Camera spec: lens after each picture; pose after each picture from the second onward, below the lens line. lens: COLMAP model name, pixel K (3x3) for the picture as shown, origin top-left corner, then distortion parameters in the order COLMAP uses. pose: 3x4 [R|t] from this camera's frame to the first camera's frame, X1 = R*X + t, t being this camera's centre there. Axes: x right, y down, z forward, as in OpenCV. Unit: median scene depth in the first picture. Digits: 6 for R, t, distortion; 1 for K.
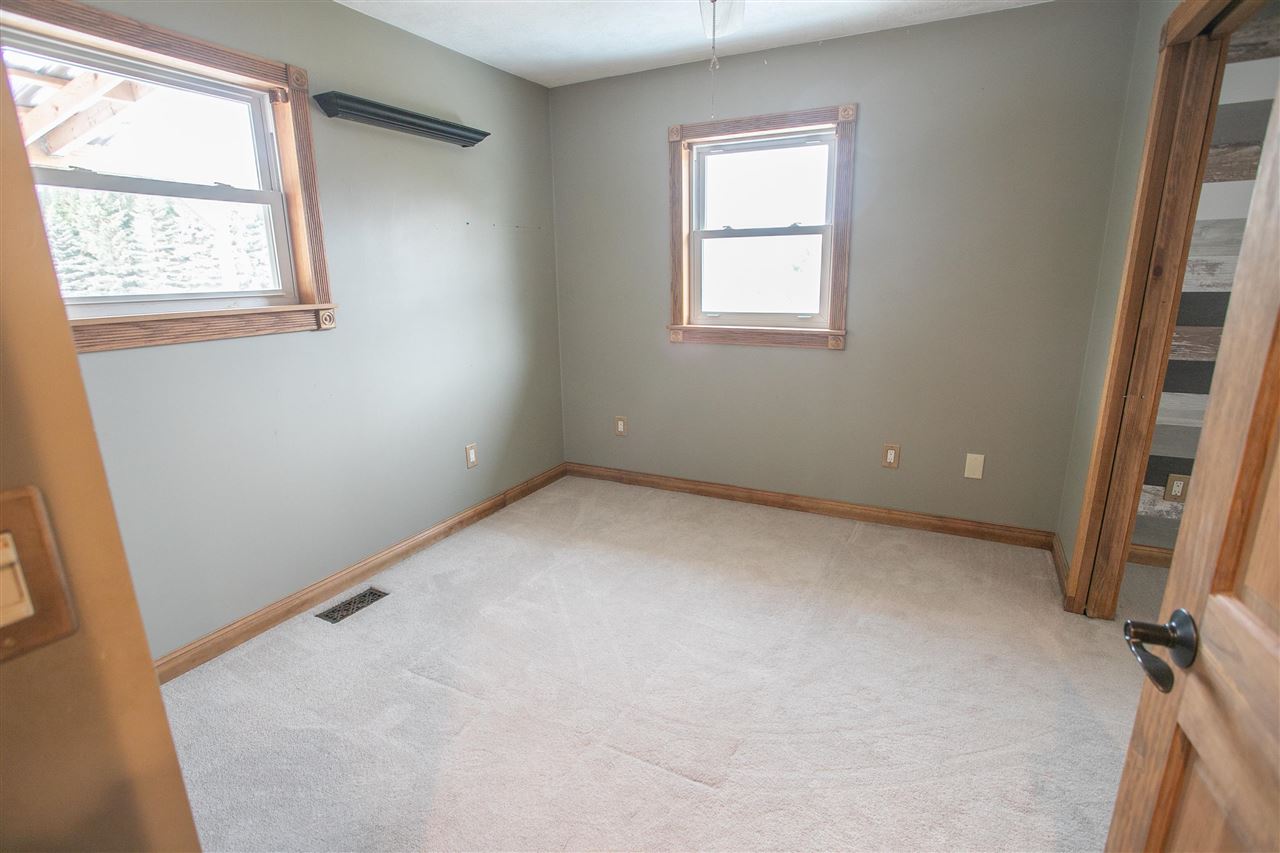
lens RADIAL K [[619.7, 0, 640.2], [0, 619.7, 430.8], [0, 0, 1]] dist [-0.062023, 0.024110]
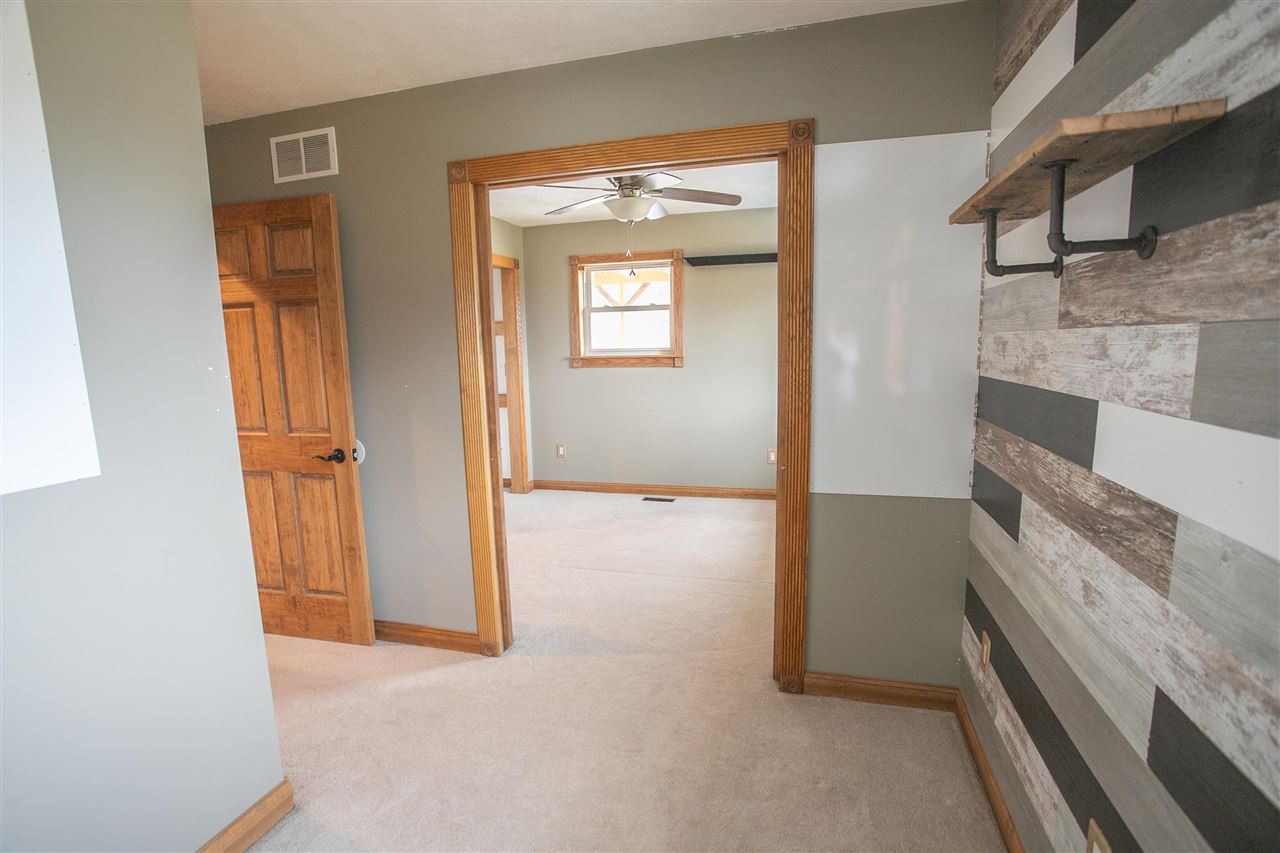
lens RADIAL K [[619.7, 0, 634.0], [0, 619.7, 425.8], [0, 0, 1]] dist [-0.062023, 0.024110]
pose [[0.207079, 0.146410, -0.967307, 1.425815], [-0.224863, 0.969390, 0.098587, -0.134577], [0.952132, 0.197096, 0.233663, 0.366499]]
